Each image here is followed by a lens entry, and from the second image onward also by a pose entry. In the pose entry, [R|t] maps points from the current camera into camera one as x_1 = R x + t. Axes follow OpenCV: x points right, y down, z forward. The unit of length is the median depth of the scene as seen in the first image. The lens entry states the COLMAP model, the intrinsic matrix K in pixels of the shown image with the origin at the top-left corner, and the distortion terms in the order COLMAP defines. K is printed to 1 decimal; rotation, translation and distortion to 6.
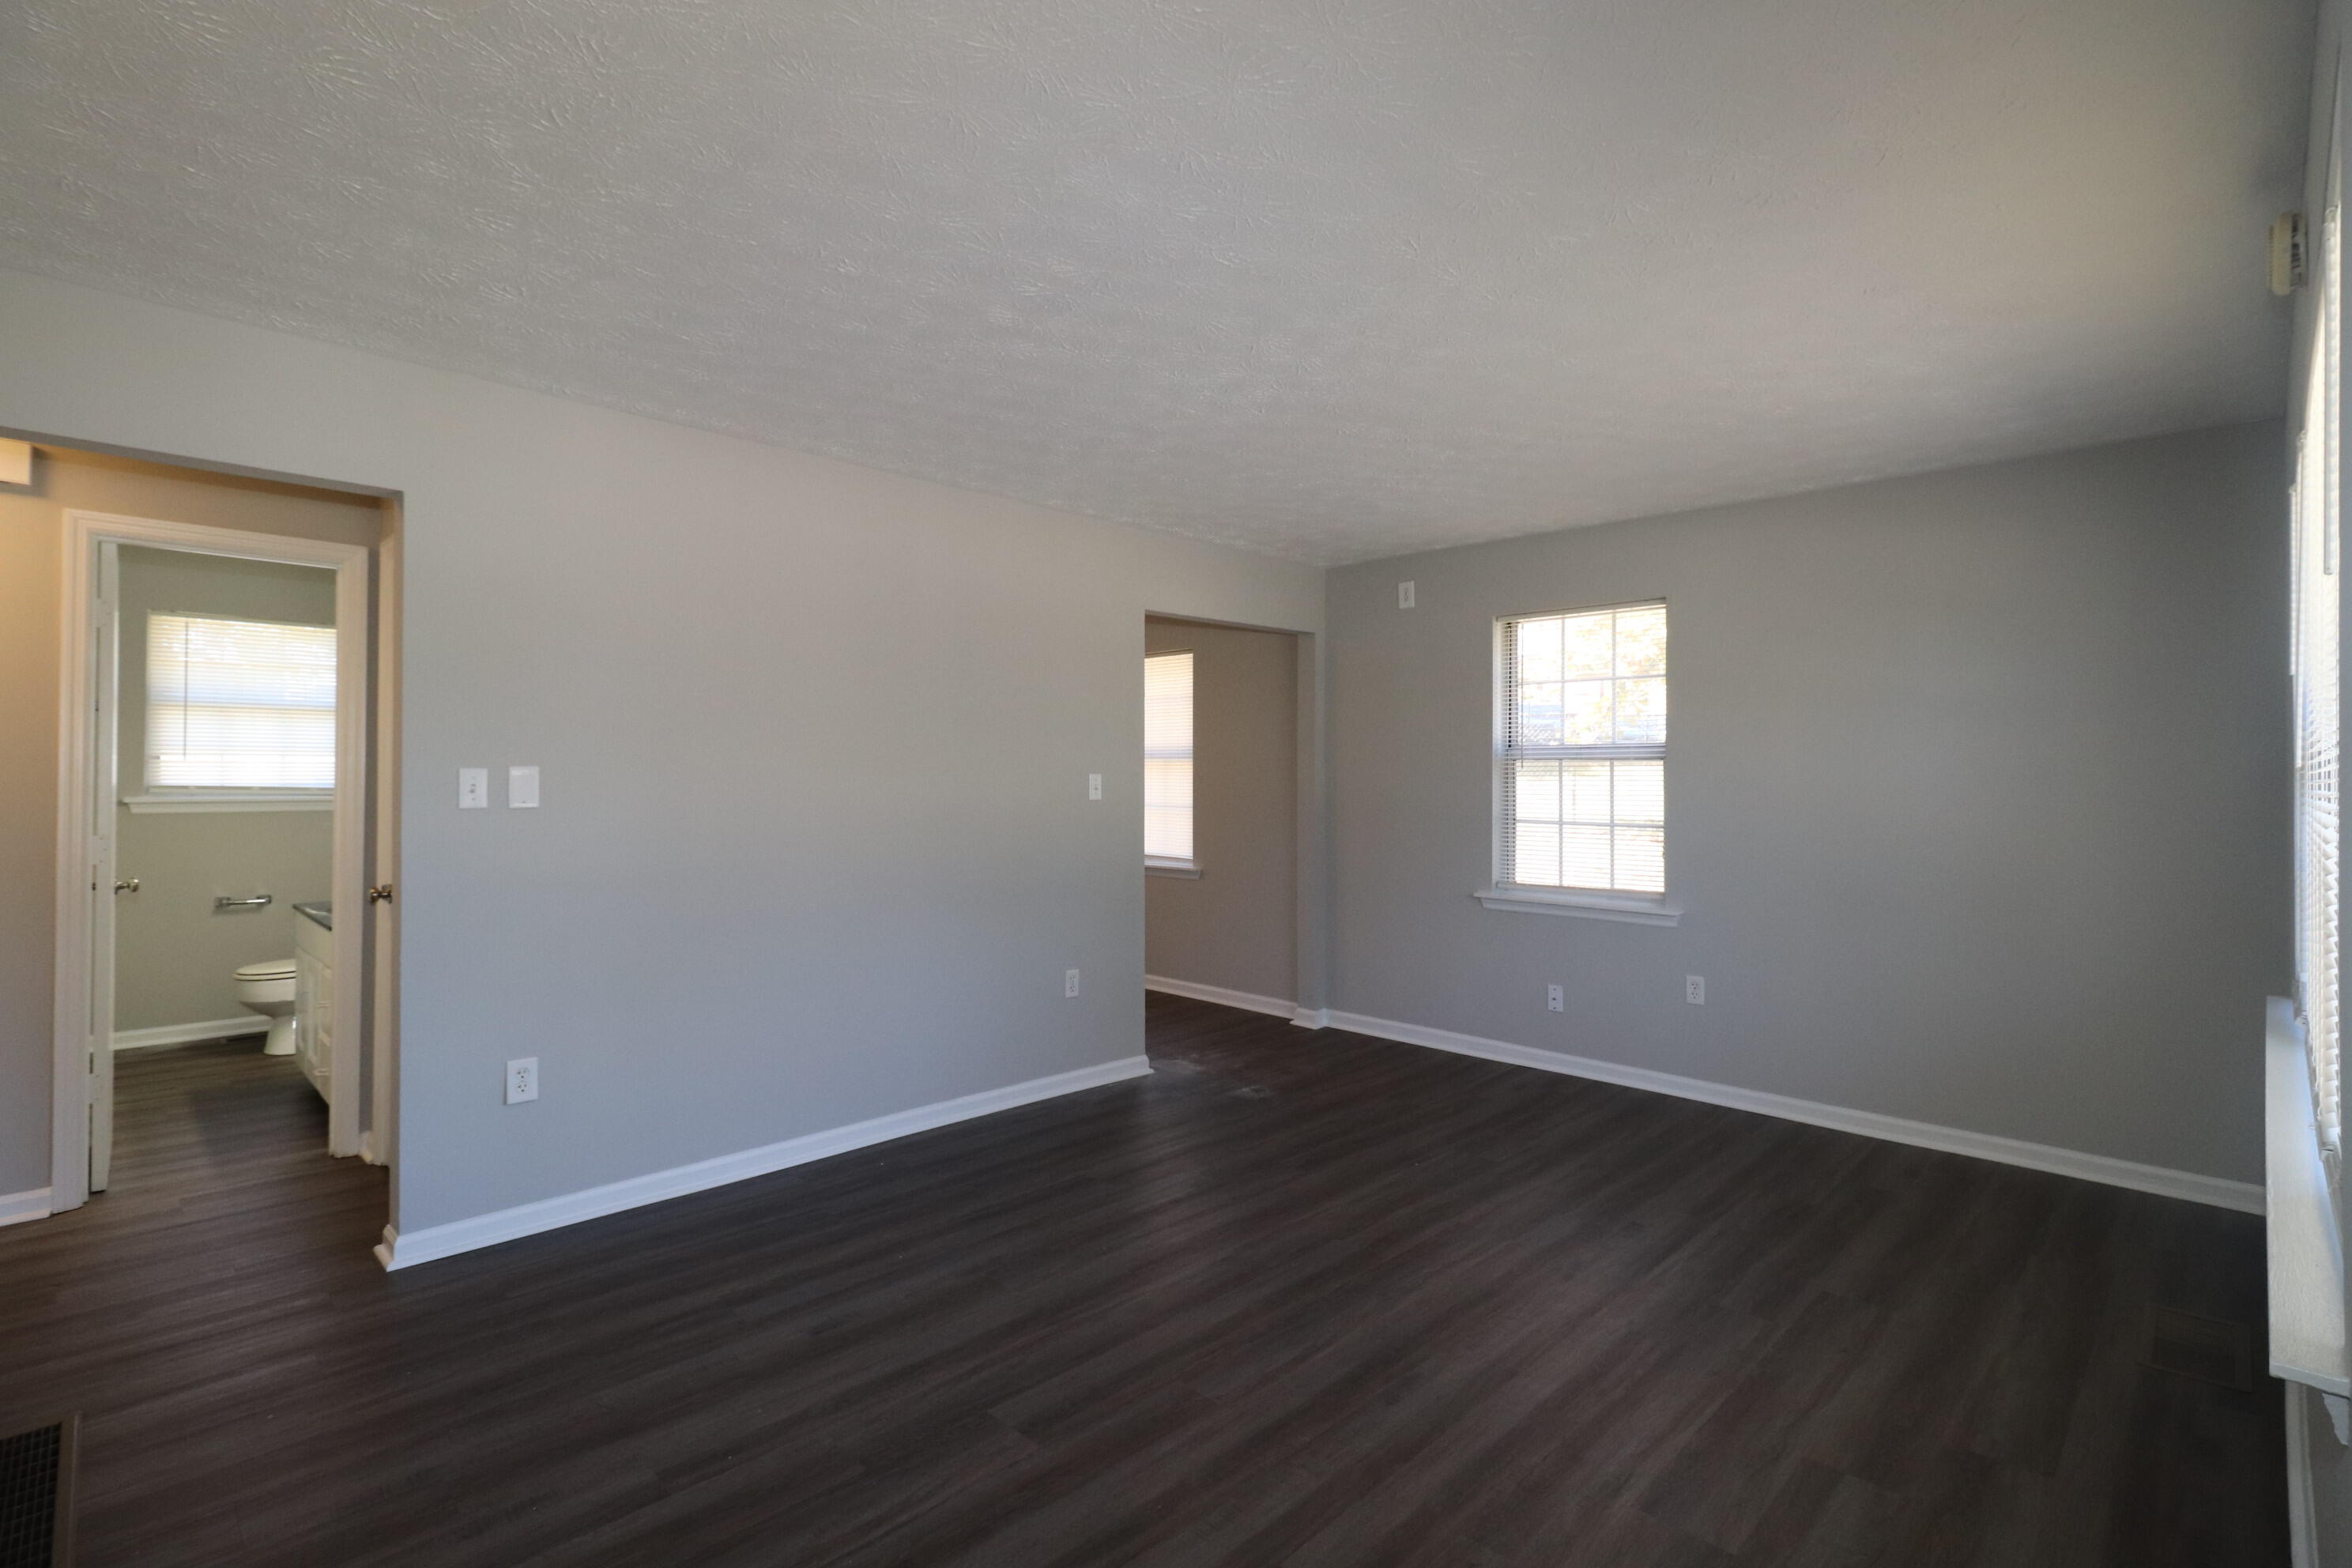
lens RADIAL K [[1089.3, 0, 1172.7], [0, 1089.3, 772.5], [0, 0, 1]] dist [0.000822, -0.000611]
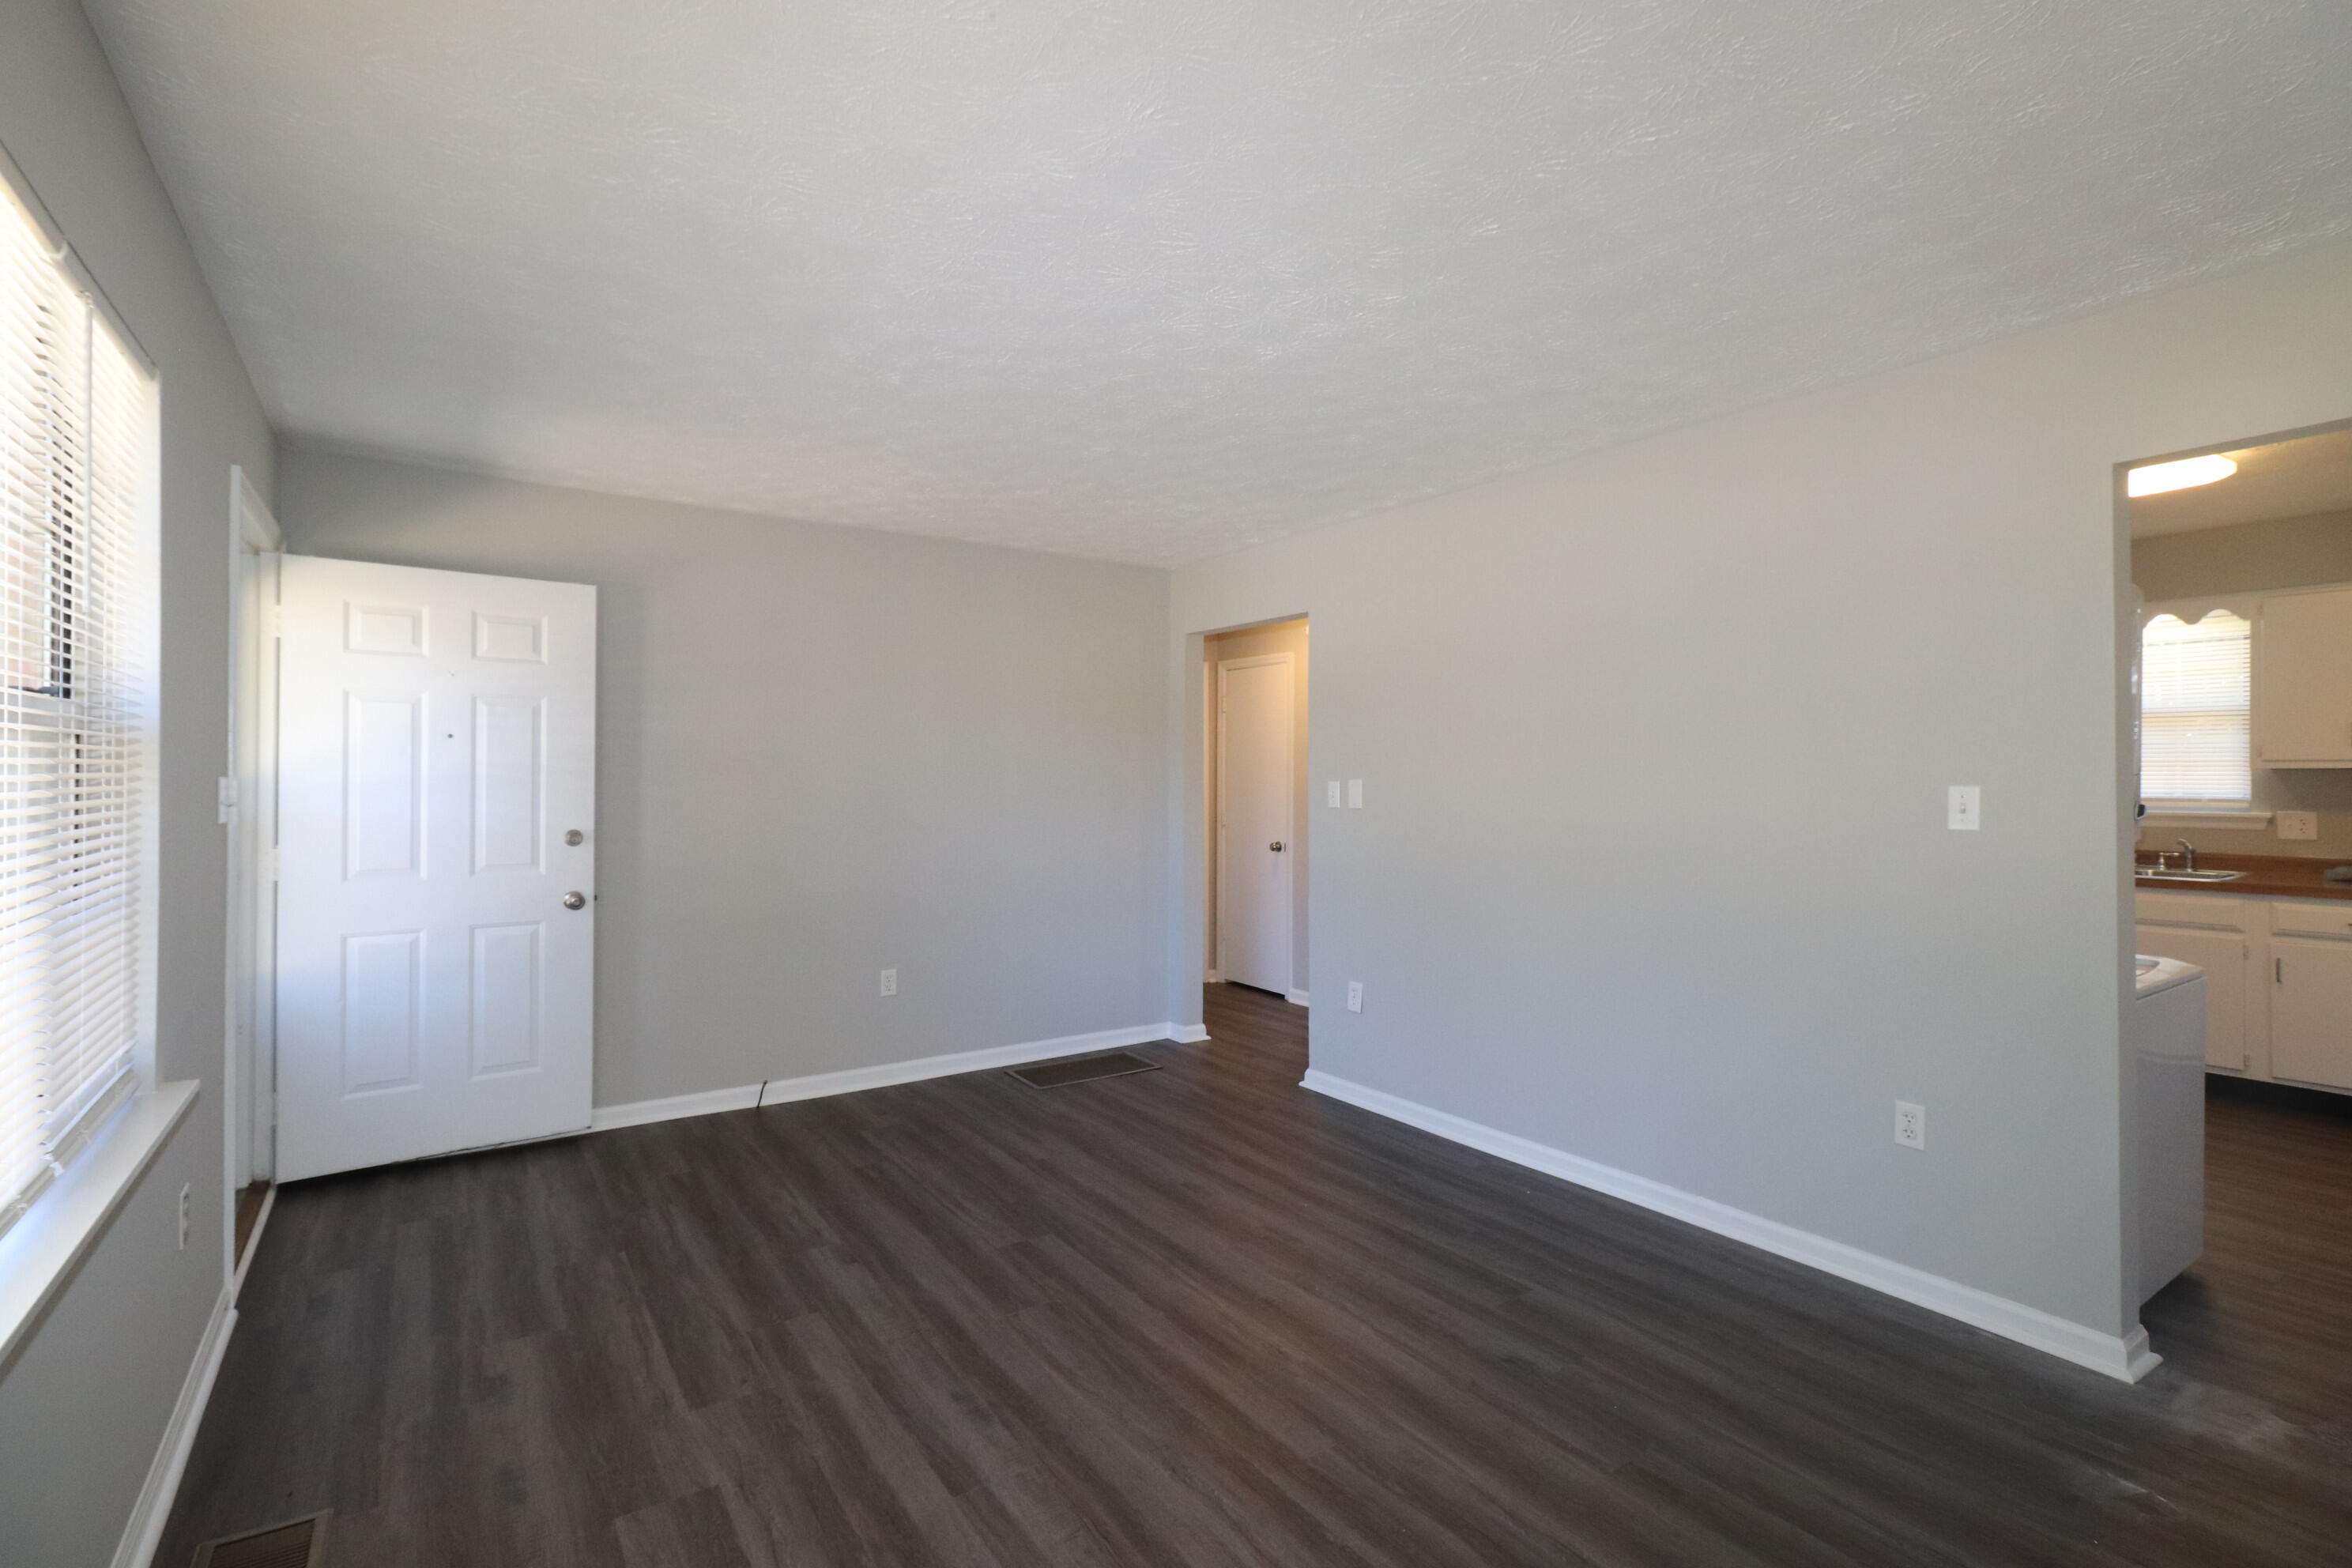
lens RADIAL K [[1089.3, 0, 1172.7], [0, 1089.3, 772.5], [0, 0, 1]] dist [0.000822, -0.000611]
pose [[-0.185021, -0.009426, -0.982689, 1.062040], [0.000328, 0.999953, -0.009653, -0.001145], [0.982734, -0.002109, -0.185009, 1.254168]]
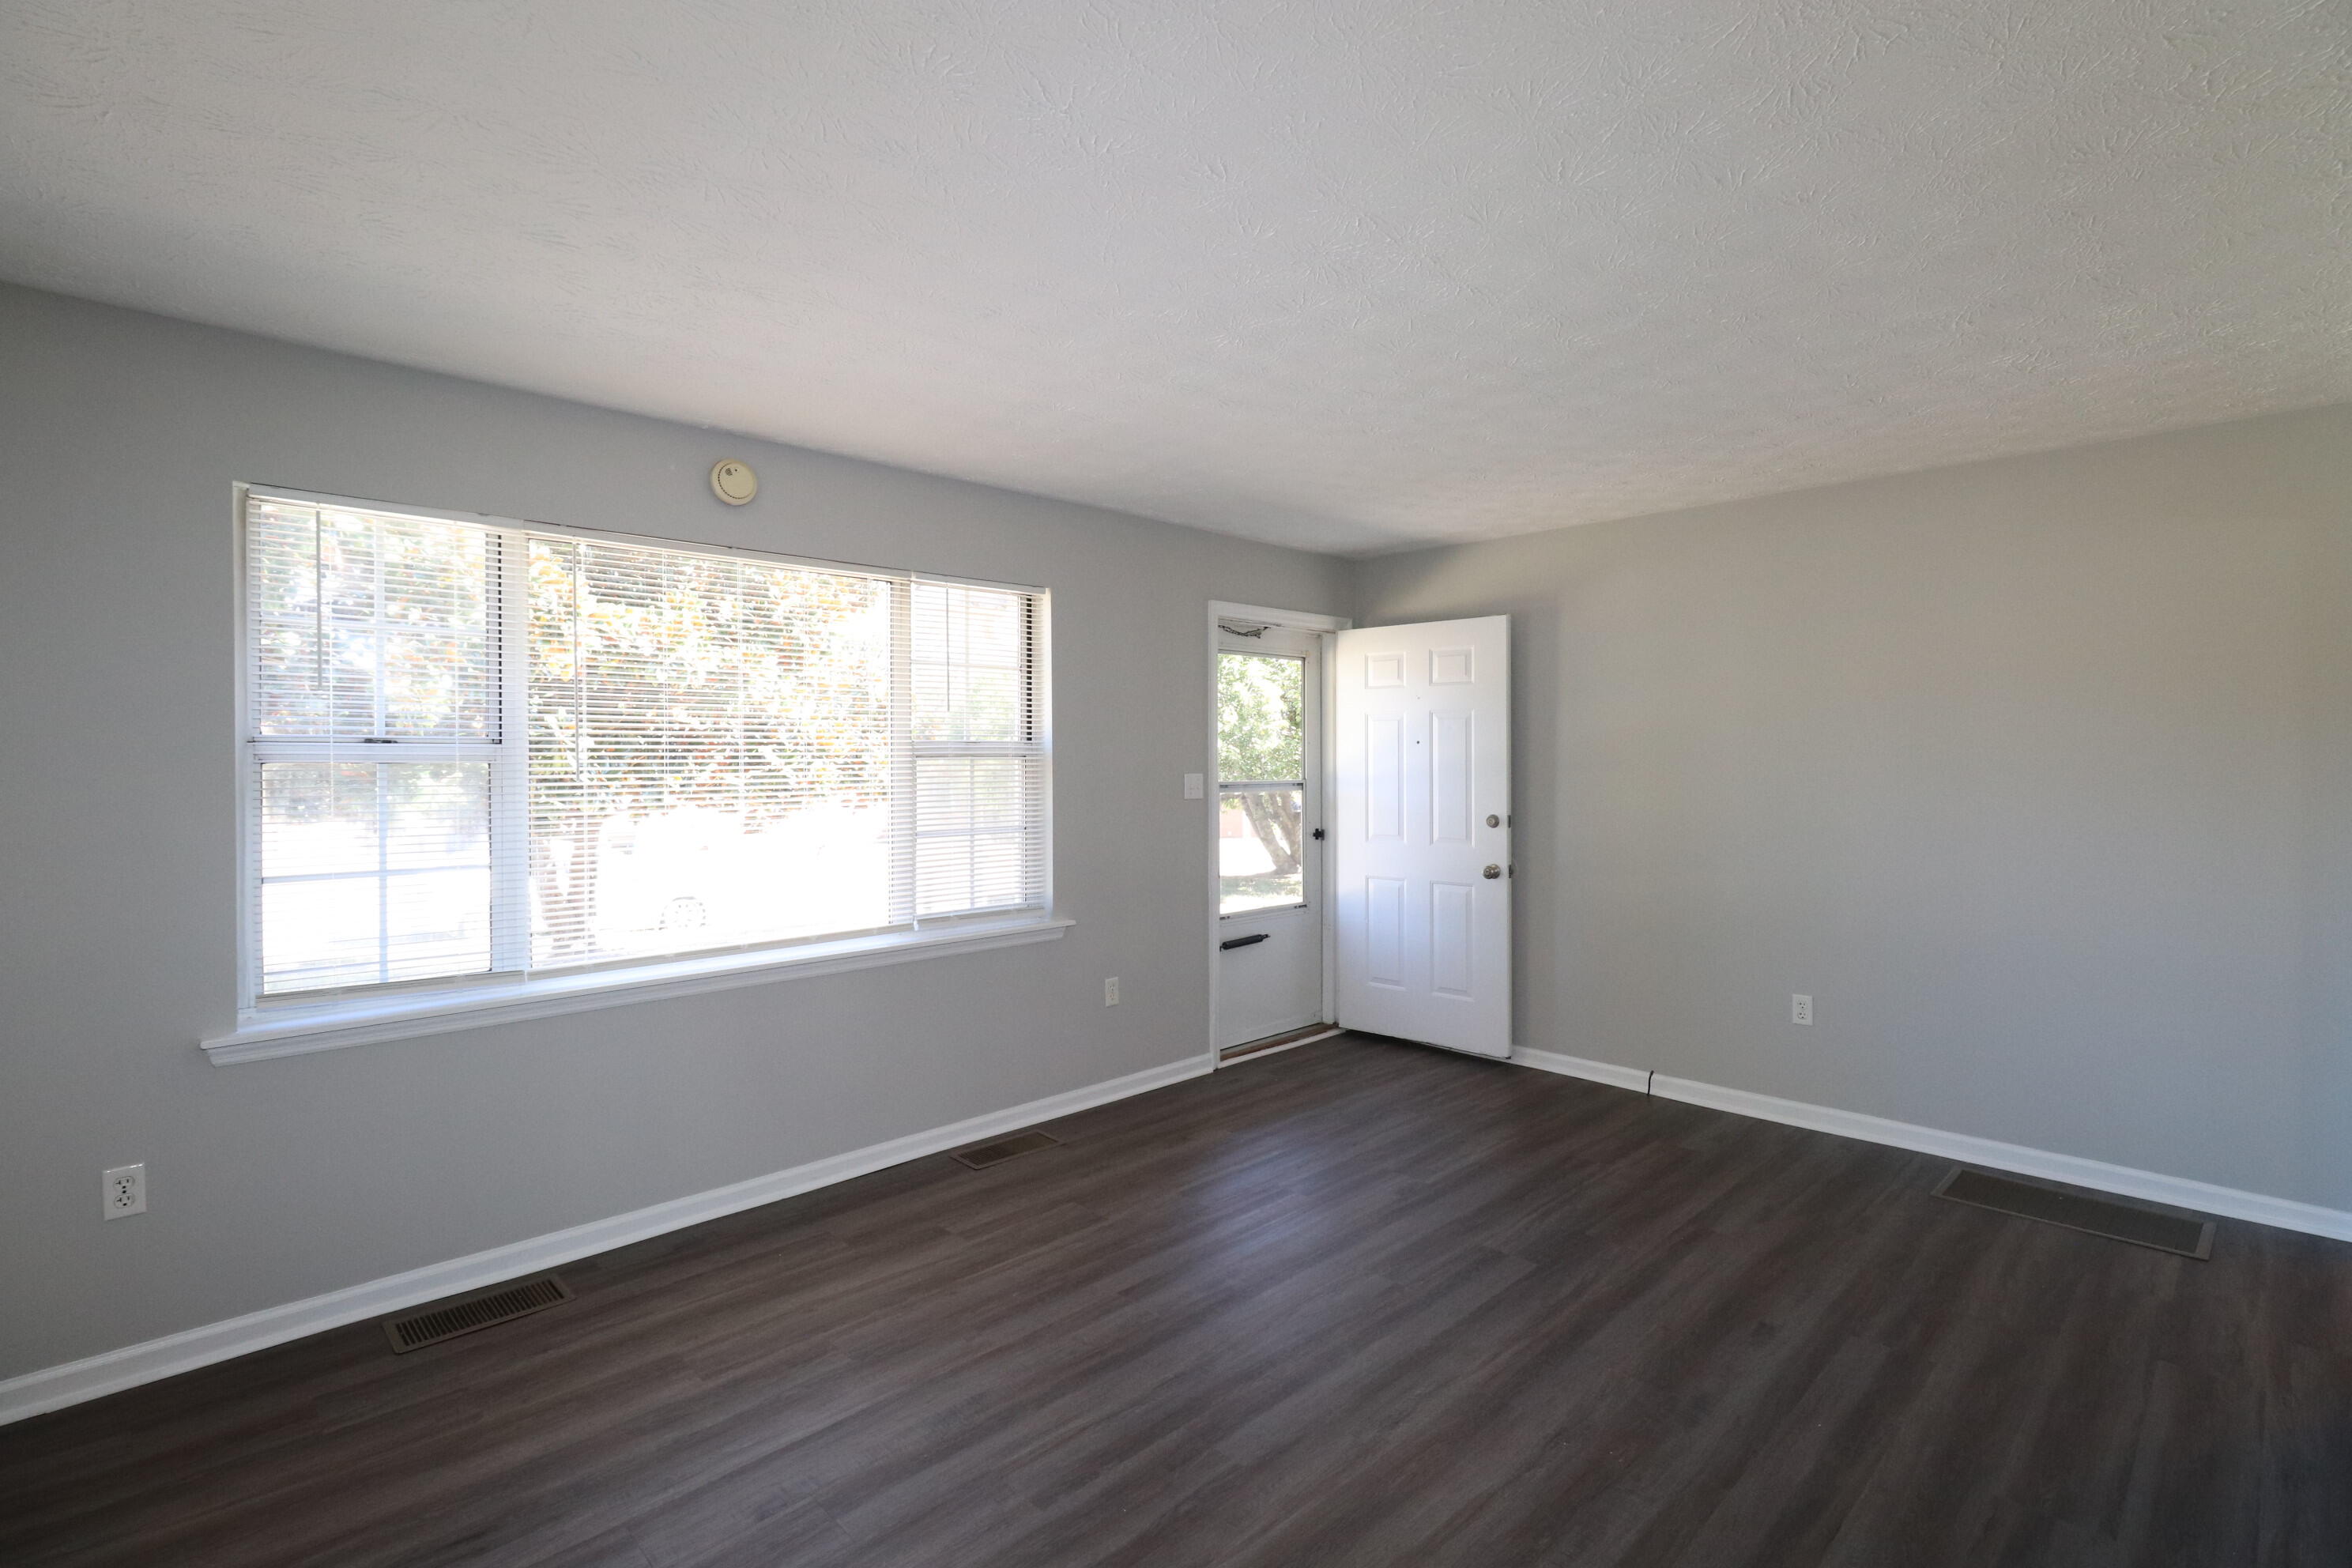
lens RADIAL K [[1089.3, 0, 1172.7], [0, 1089.3, 772.5], [0, 0, 1]] dist [0.000822, -0.000611]
pose [[-0.999831, -0.001366, 0.018310, 0.225832], [-0.001203, 0.999960, 0.008902, -0.026196], [-0.018321, 0.008879, -0.999793, 2.068199]]
